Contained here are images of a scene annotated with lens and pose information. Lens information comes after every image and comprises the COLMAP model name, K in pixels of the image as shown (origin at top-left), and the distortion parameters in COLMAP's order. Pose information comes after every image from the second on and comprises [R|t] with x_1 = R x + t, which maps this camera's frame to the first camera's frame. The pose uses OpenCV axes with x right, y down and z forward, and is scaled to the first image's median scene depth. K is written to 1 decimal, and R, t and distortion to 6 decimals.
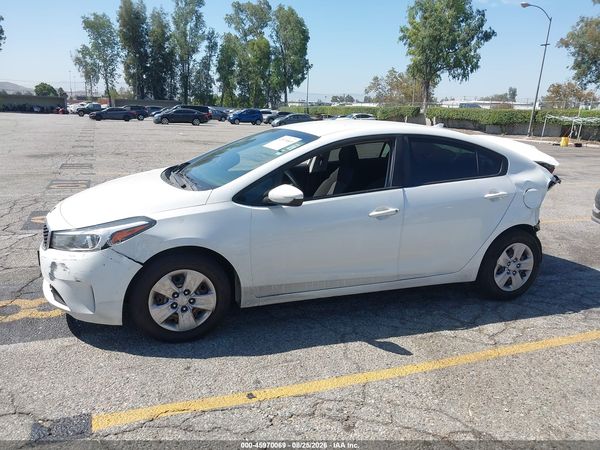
lens RADIAL K [[473.4, 0, 304.9], [0, 473.4, 225.6], [0, 0, 1]] dist [-0.008128, 0.002989]
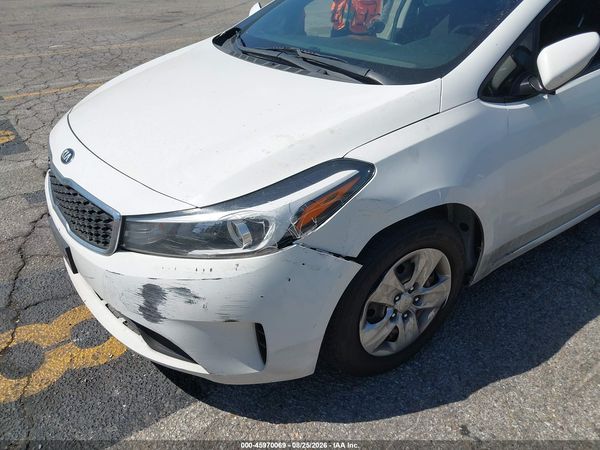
lens RADIAL K [[473.4, 0, 295.1], [0, 473.4, 228.7], [0, 0, 1]] dist [-0.008128, 0.002989]
pose [[0.971485, -0.162782, 0.172389, -0.469316], [0.109201, 0.952561, 0.284083, -0.087400], [-0.210455, -0.257158, 0.943175, 0.562551]]
